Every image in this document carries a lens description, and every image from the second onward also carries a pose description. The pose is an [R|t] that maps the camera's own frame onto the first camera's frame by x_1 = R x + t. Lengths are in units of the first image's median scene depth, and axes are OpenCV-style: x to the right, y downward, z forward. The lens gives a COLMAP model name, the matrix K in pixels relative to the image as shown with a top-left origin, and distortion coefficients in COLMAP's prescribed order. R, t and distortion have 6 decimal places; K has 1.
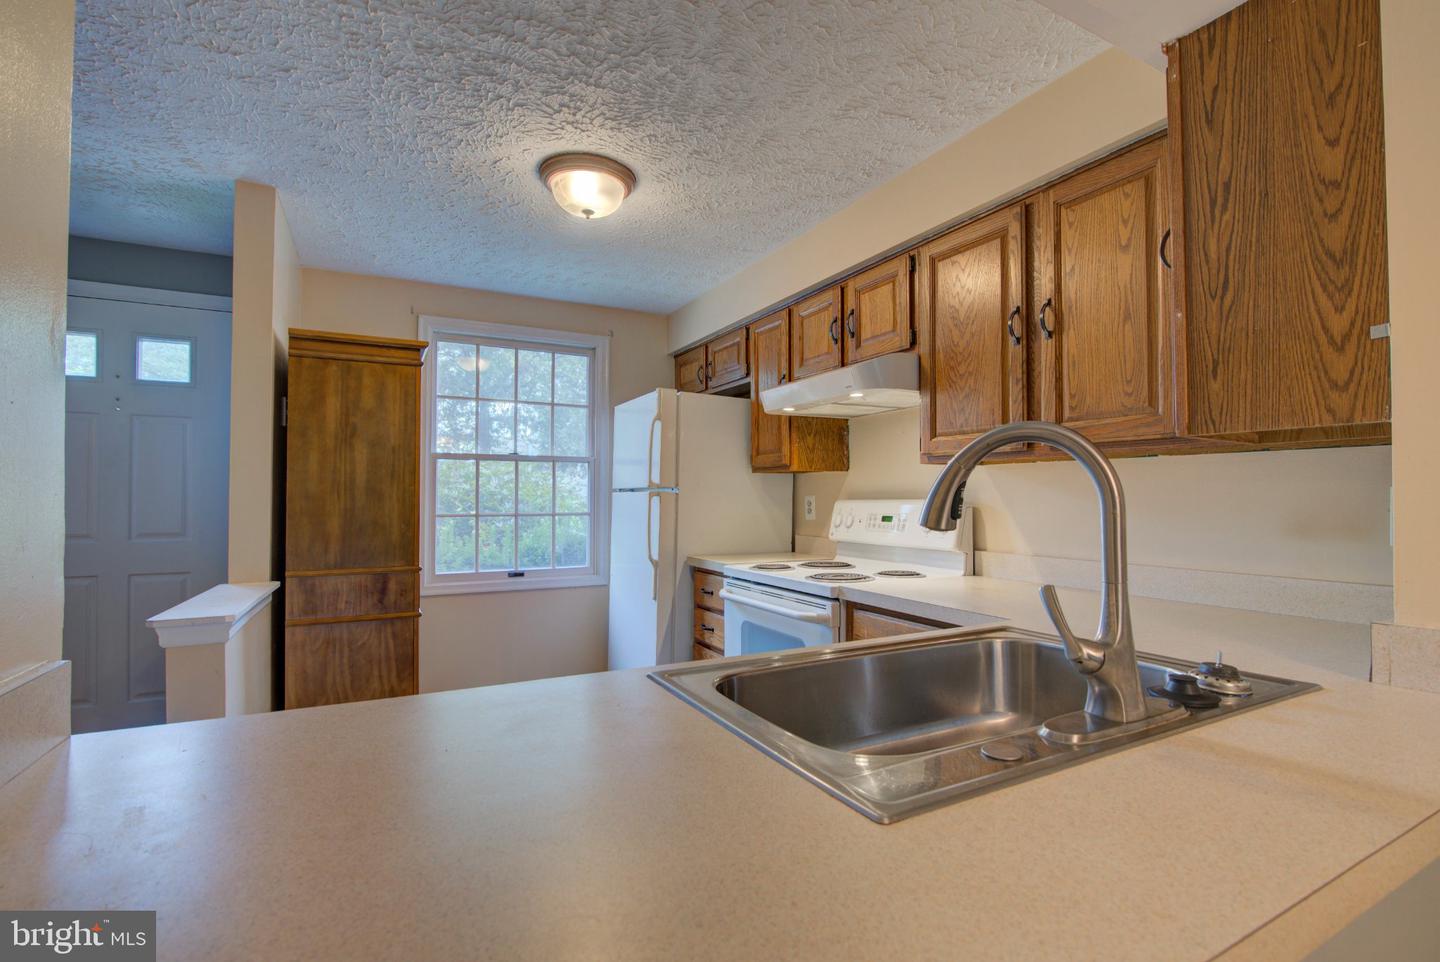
lens RADIAL K [[659.6, 0, 722.4], [0, 659.6, 487.7], [0, 0, 1]] dist [-0.020125, 0.000621]
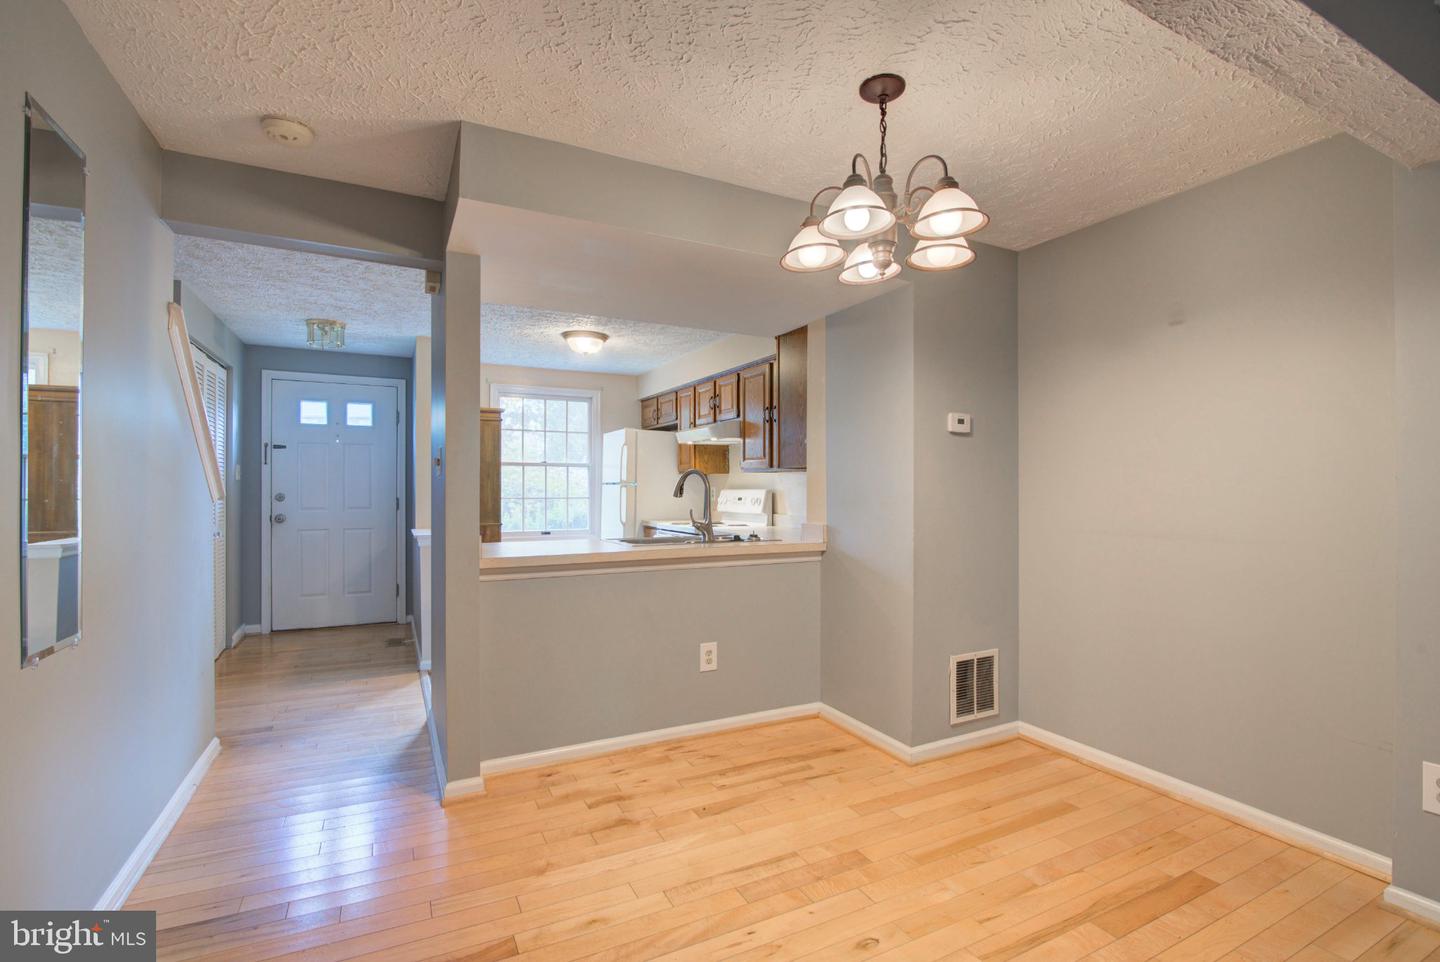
lens RADIAL K [[659.6, 0, 722.4], [0, 659.6, 487.7], [0, 0, 1]] dist [-0.020125, 0.000621]
pose [[0.999949, 0.000595, -0.010098, 0.229233], [-0.000442, 0.999886, 0.015117, -0.016493], [0.010106, -0.015112, 0.999835, -0.994976]]
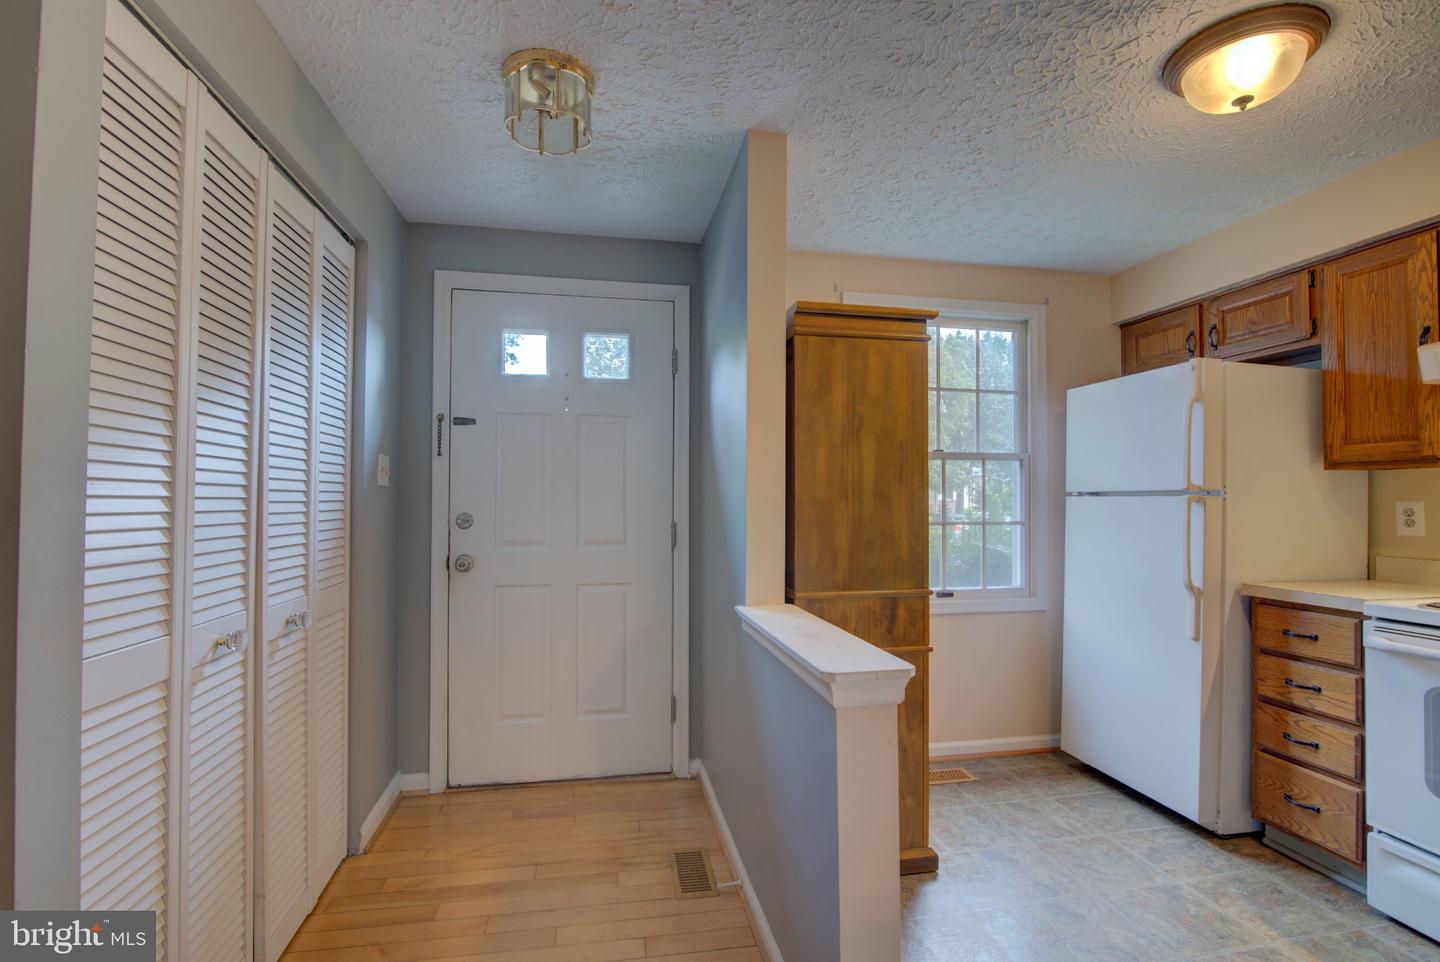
lens RADIAL K [[669.8, 0, 729.4], [0, 669.8, 488.3], [0, 0, 1]] dist [-0.022354, 0.000370]
pose [[0.958656, -0.003628, -0.284544, -0.476973], [0.002688, 0.999990, -0.003695, -0.001831], [0.284555, 0.002777, 0.958656, 0.148159]]
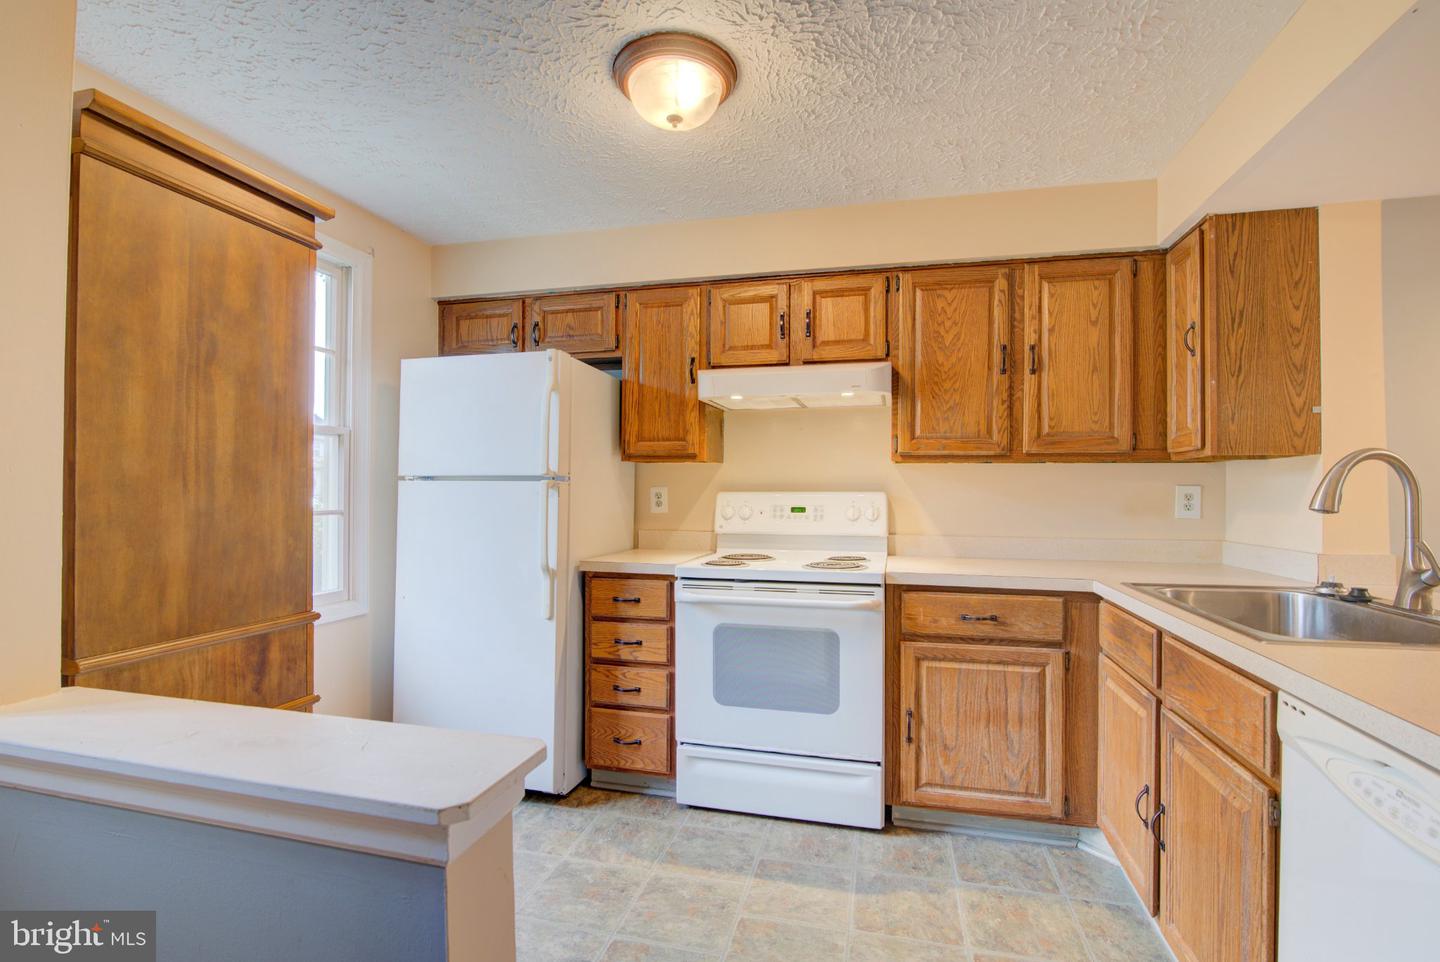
lens RADIAL K [[659.6, 0, 722.4], [0, 659.6, 487.7], [0, 0, 1]] dist [-0.020125, 0.000621]
pose [[0.670745, 0.005070, 0.741671, -0.659137], [-0.015564, 0.999853, 0.007240, 0.005780], [-0.741525, -0.016400, 0.670725, 0.389411]]
